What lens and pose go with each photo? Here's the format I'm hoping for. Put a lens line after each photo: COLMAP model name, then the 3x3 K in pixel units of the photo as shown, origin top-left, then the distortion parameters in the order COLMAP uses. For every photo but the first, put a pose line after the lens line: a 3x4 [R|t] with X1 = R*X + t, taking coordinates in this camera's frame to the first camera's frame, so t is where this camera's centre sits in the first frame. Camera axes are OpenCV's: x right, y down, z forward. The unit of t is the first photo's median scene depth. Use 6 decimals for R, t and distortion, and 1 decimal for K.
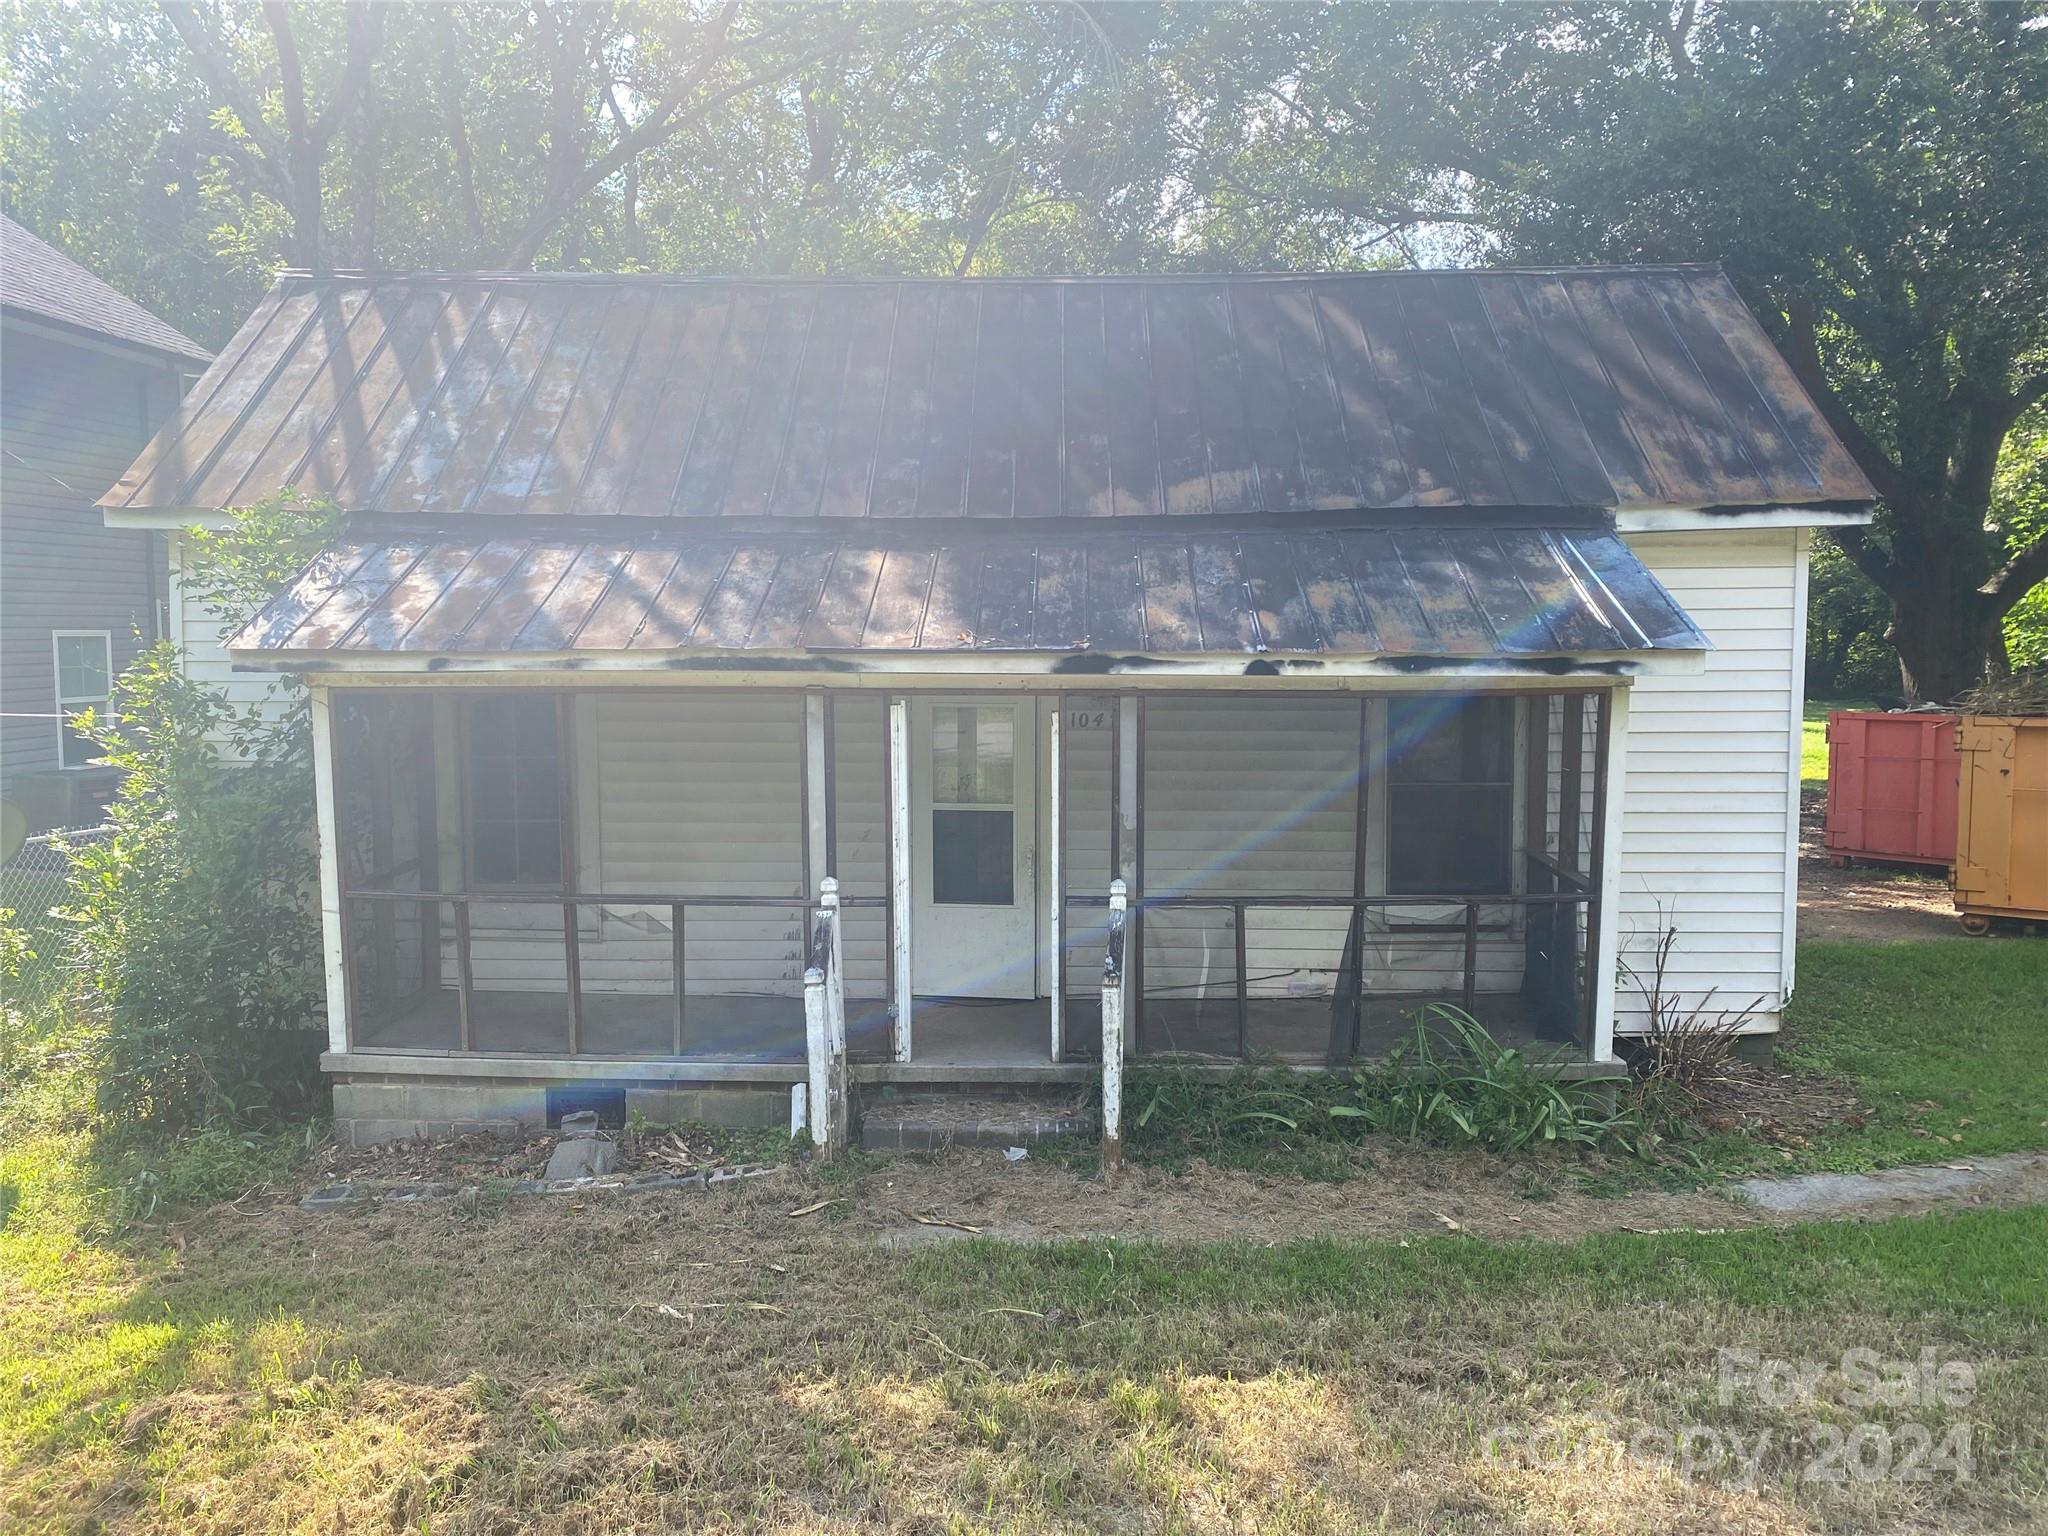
lens RADIAL K [[1549.5, 0, 1024.0], [0, 1549.5, 768.0], [0, 0, 1]] dist [0.093752, -0.108757]
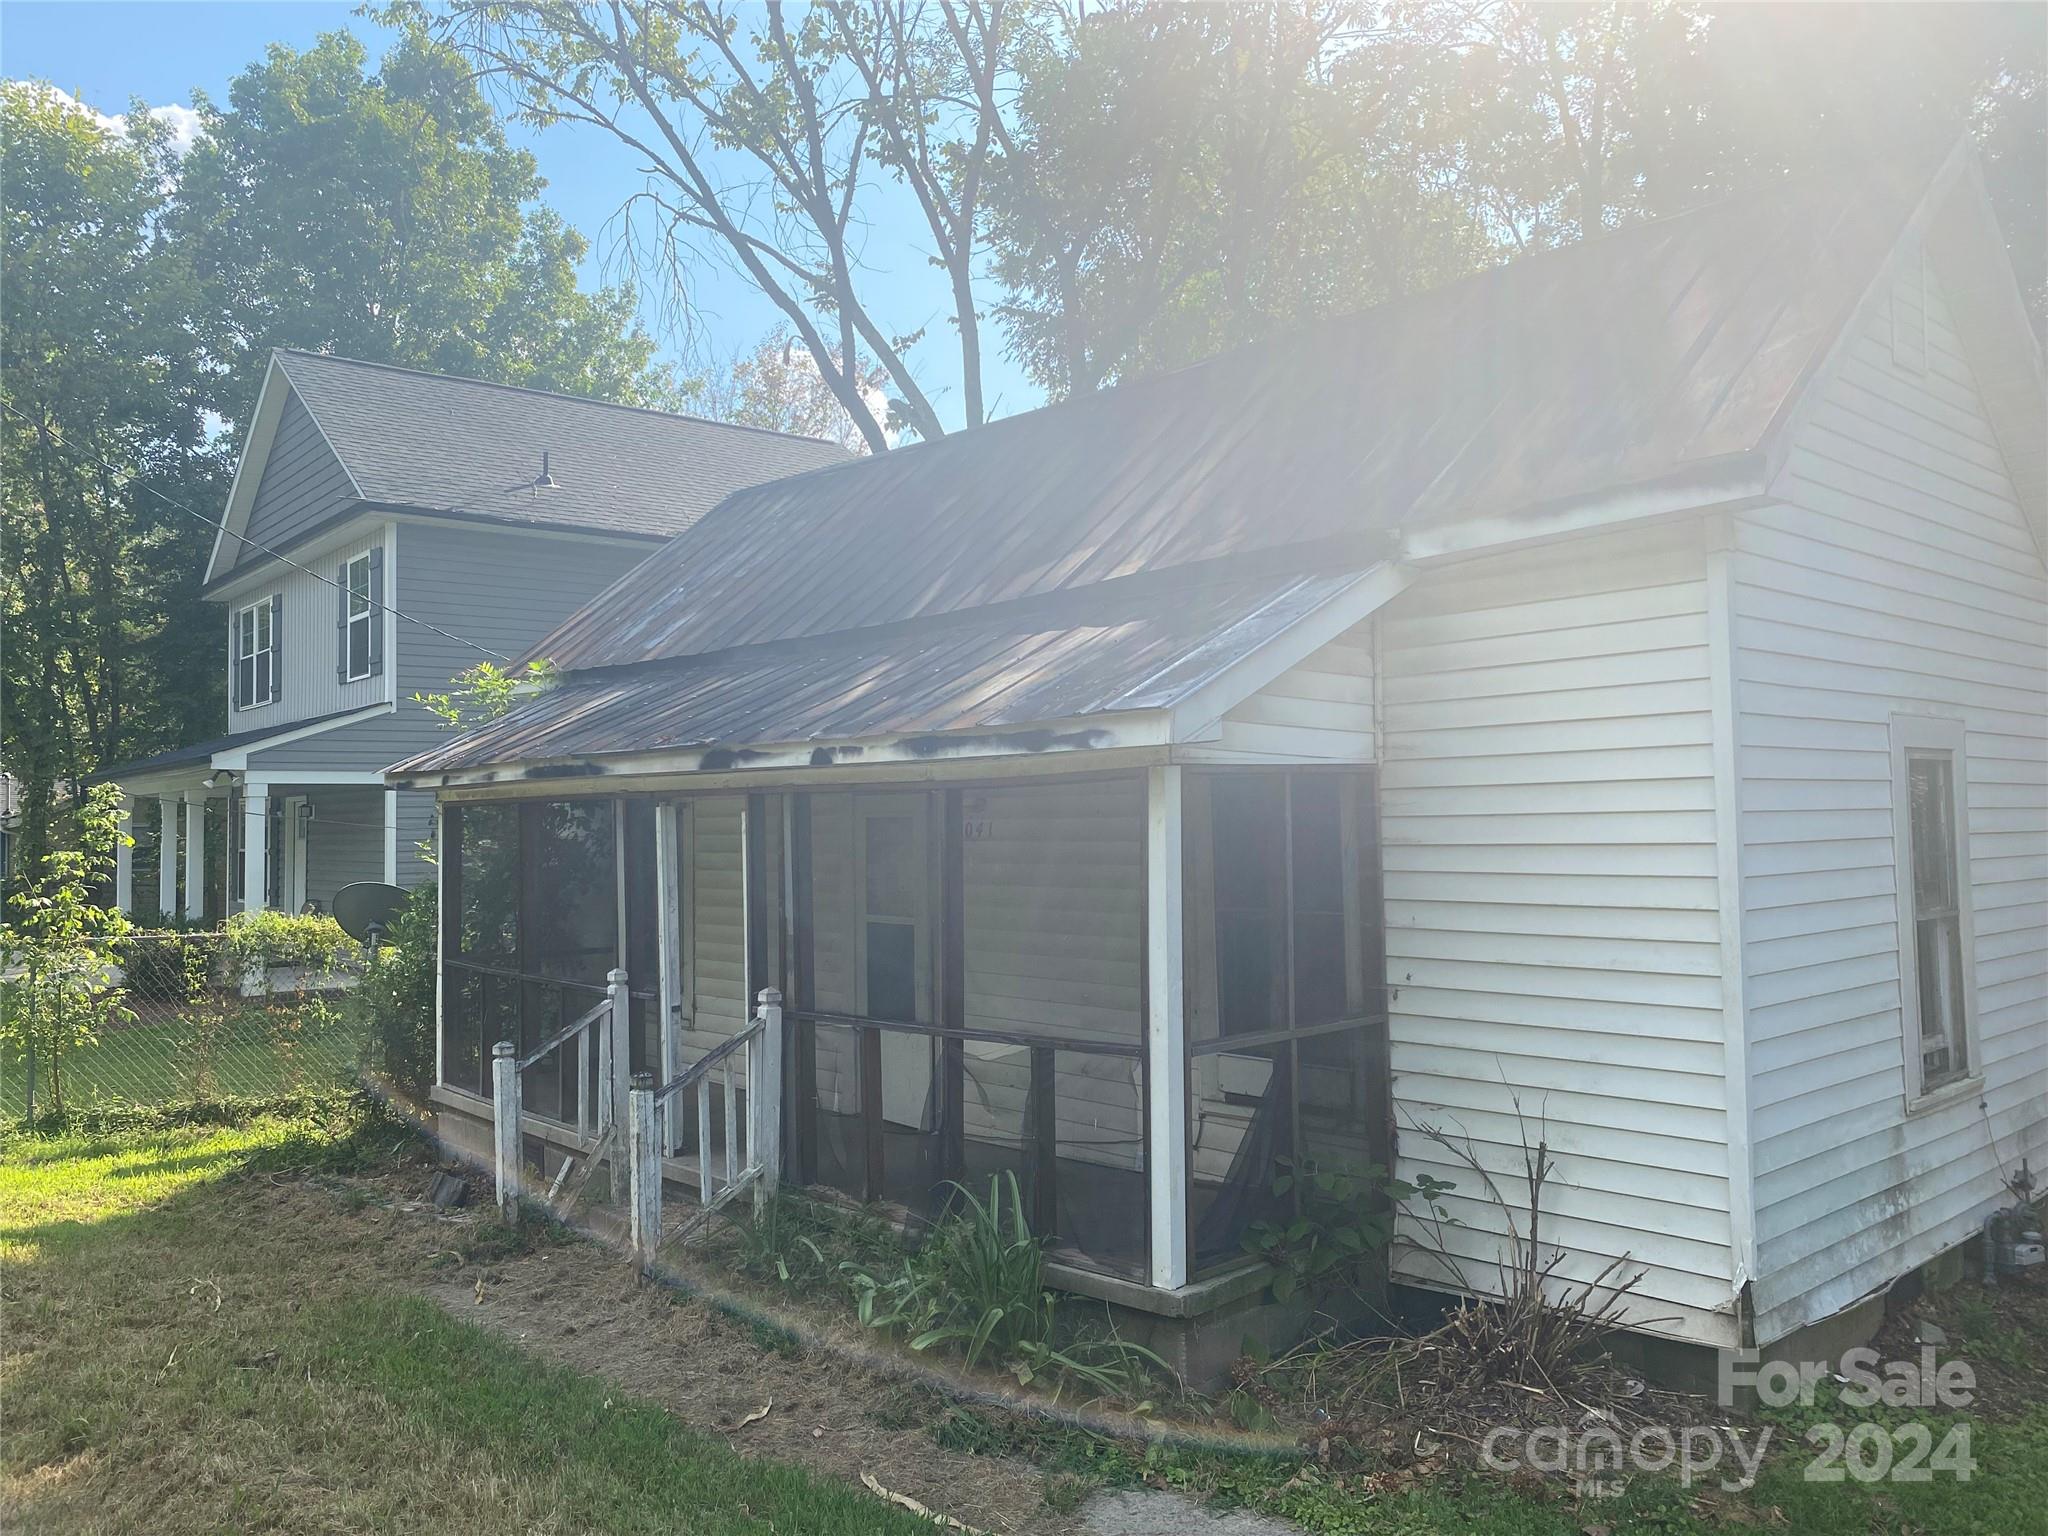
lens RADIAL K [[1549.5, 0, 1024.0], [0, 1549.5, 768.0], [0, 0, 1]] dist [0.093752, -0.108757]
pose [[0.708947, -0.032775, -0.704500, 0.828033], [-0.047279, 0.994464, -0.093841, 0.020251], [0.703675, 0.099837, 0.703472, 0.425465]]
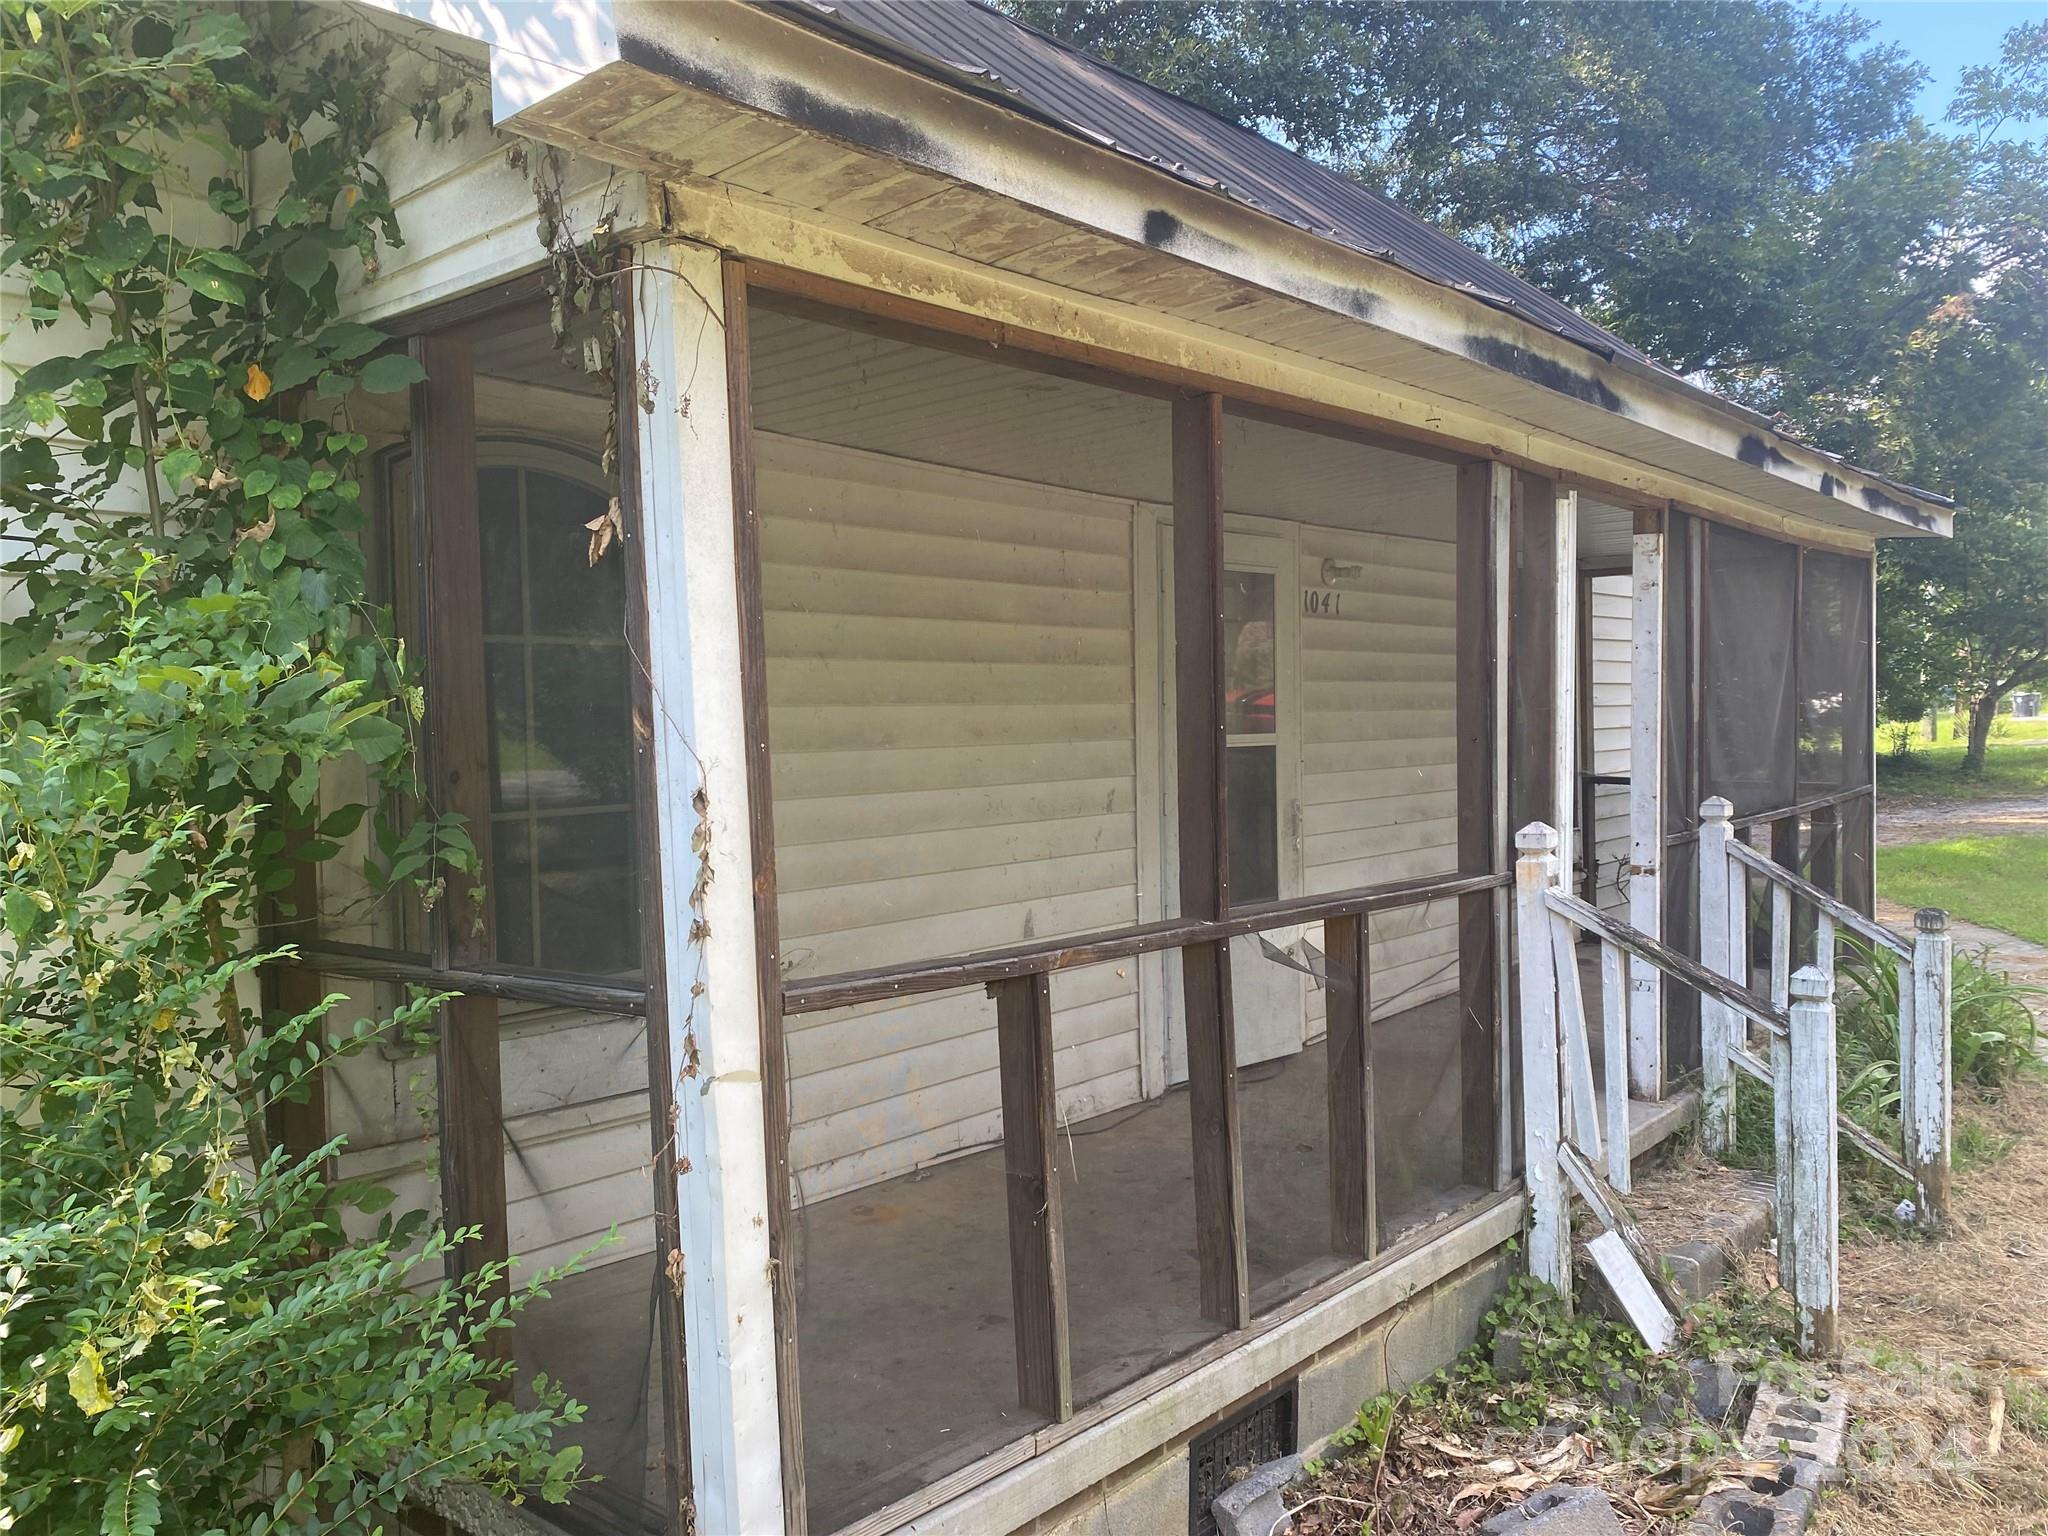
lens RADIAL K [[1584.7, 0, 1024.0], [0, 1584.7, 768.0], [0, 0, 1]] dist [0.055396, 0.000059]
pose [[0.613480, -0.035722, 0.788902, -0.644218], [0.090134, 0.995616, -0.025009, 0.050729], [-0.784550, 0.086449, 0.614010, 0.805179]]
